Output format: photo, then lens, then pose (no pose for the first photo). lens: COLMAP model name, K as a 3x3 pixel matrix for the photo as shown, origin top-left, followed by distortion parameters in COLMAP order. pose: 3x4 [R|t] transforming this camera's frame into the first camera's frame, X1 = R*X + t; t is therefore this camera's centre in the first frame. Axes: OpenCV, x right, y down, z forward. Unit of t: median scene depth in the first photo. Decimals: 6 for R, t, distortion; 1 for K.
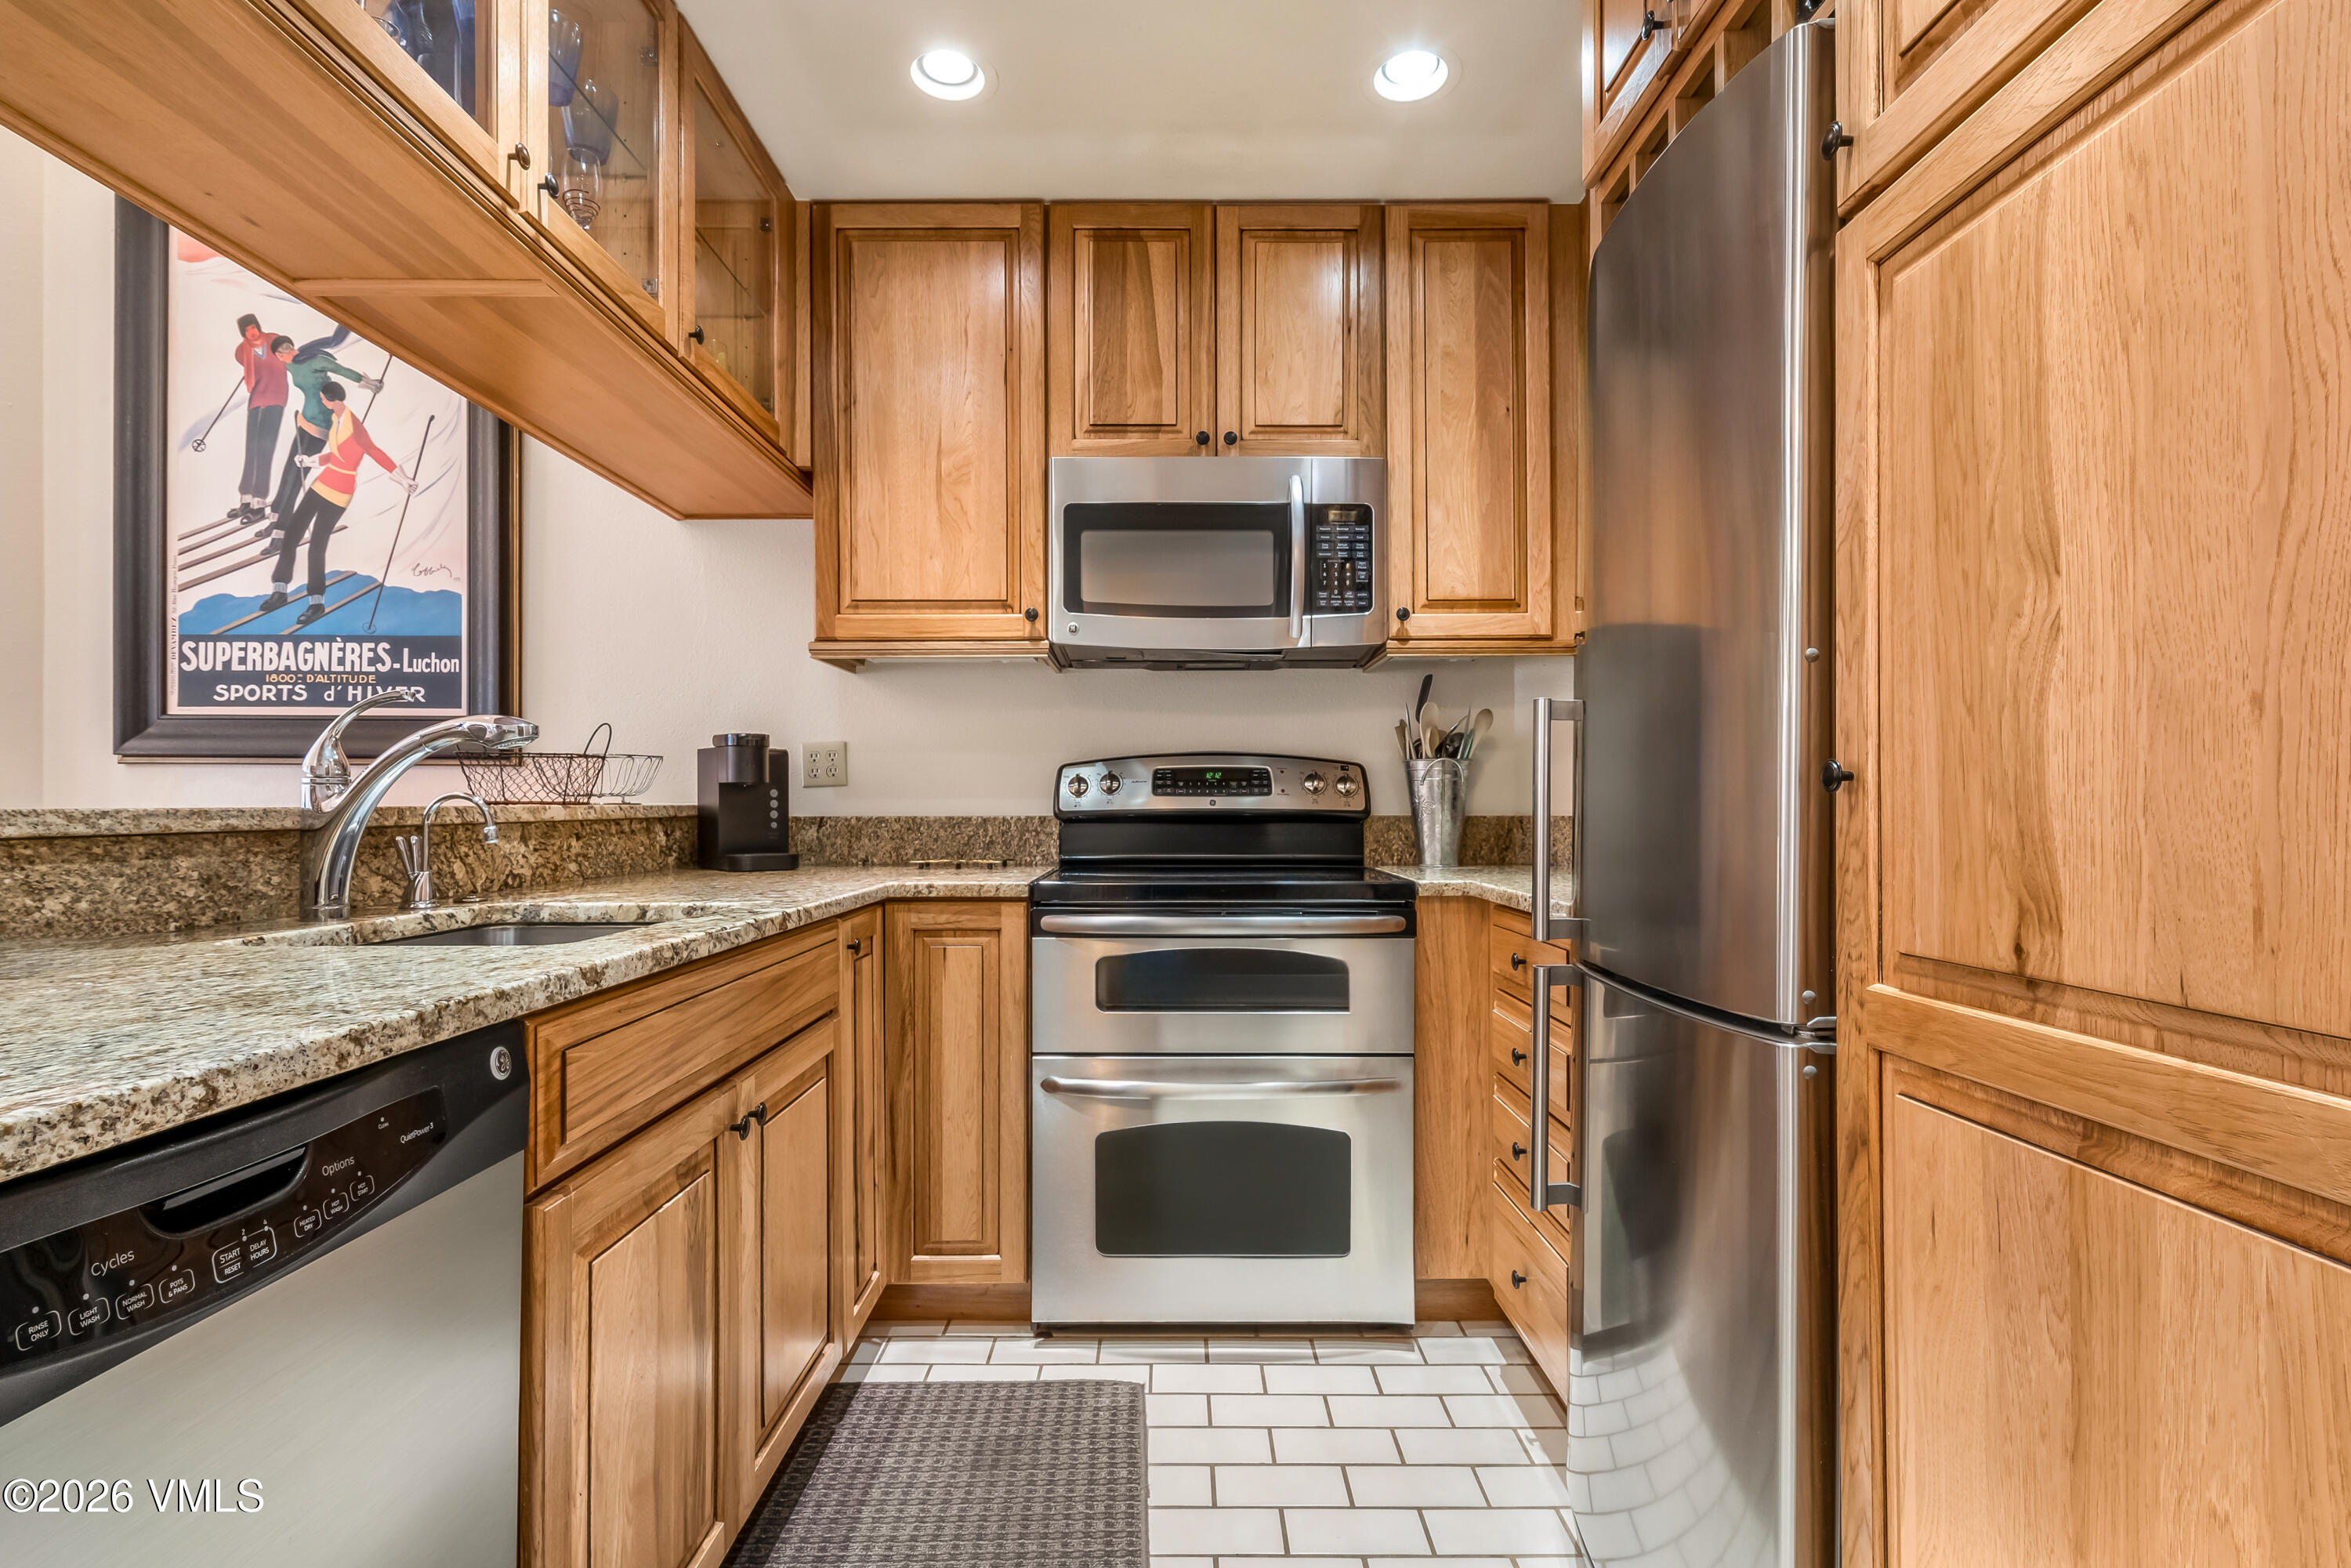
lens RADIAL K [[1062.1, 0, 1182.9], [0, 1062.1, 805.5], [0, 0, 1]] dist [-0.002756, 0.002405]
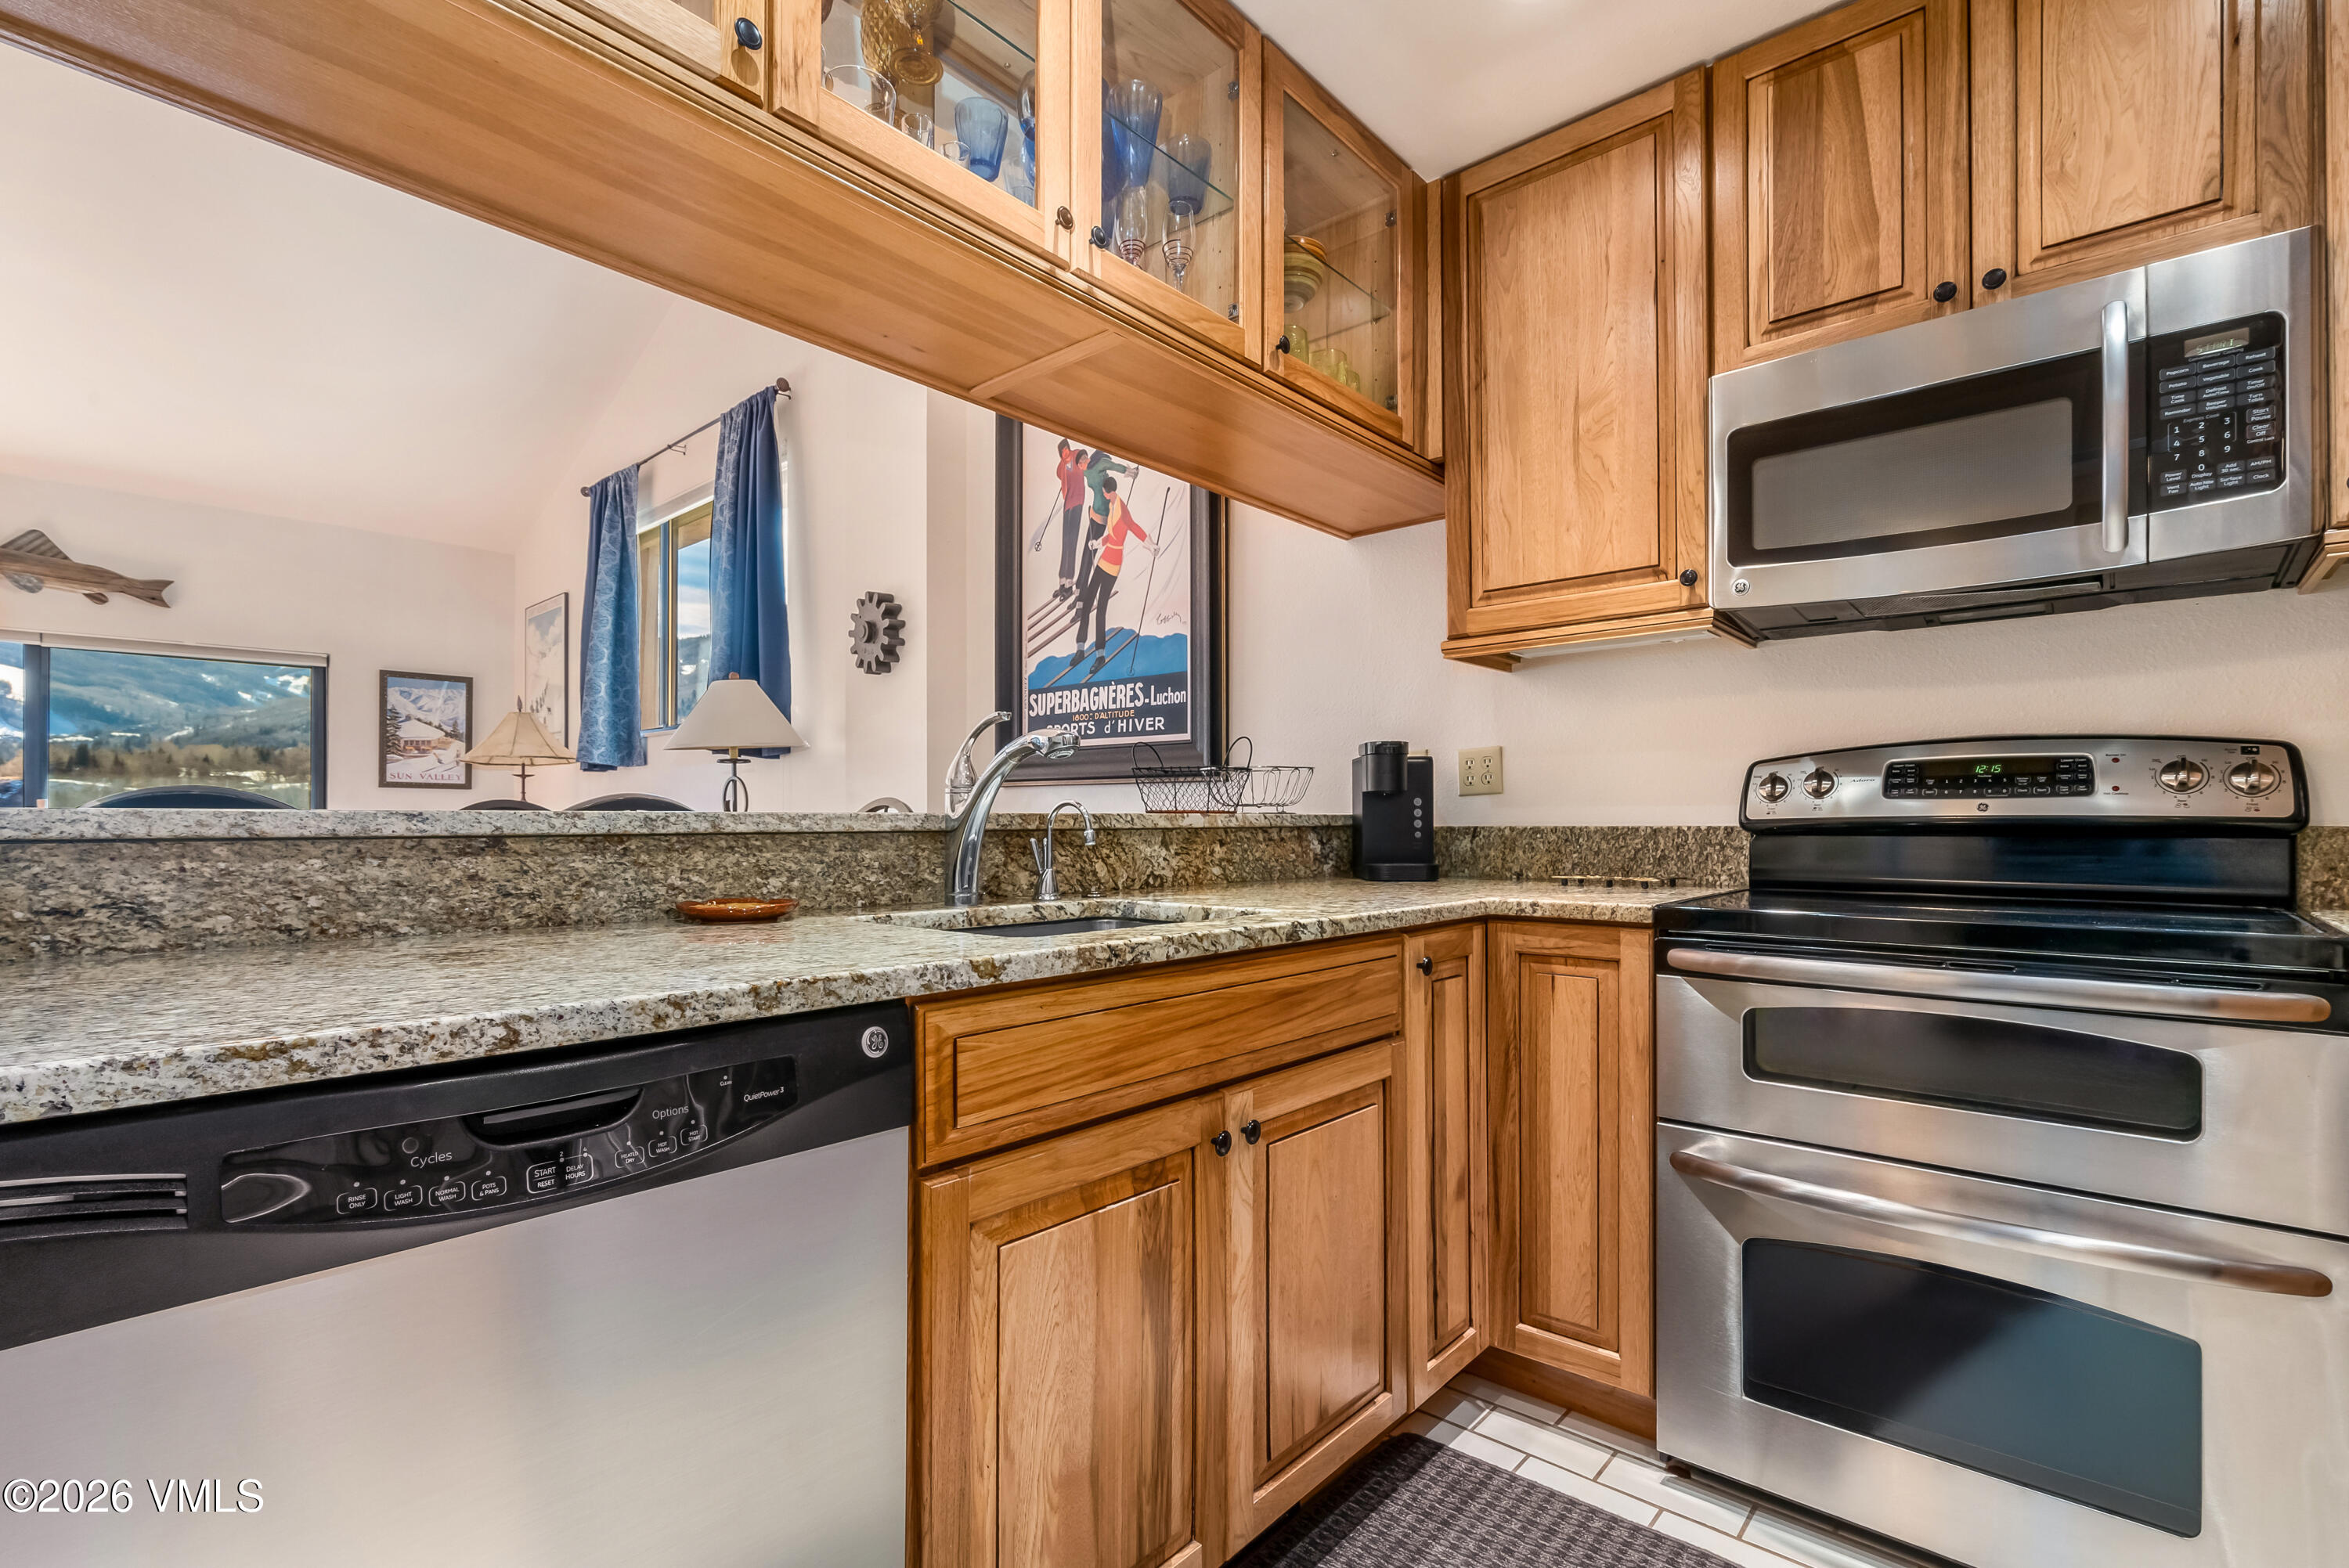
lens RADIAL K [[1061.1, 0, 1220.8], [0, 1061.1, 822.1], [0, 0, 1]] dist [-0.002756, 0.002405]
pose [[0.755561, -0.001713, -0.655076, 0.117238], [0.001503, 0.999998, -0.000881, 0.007697], [0.655077, -0.000319, 0.755562, 0.149366]]
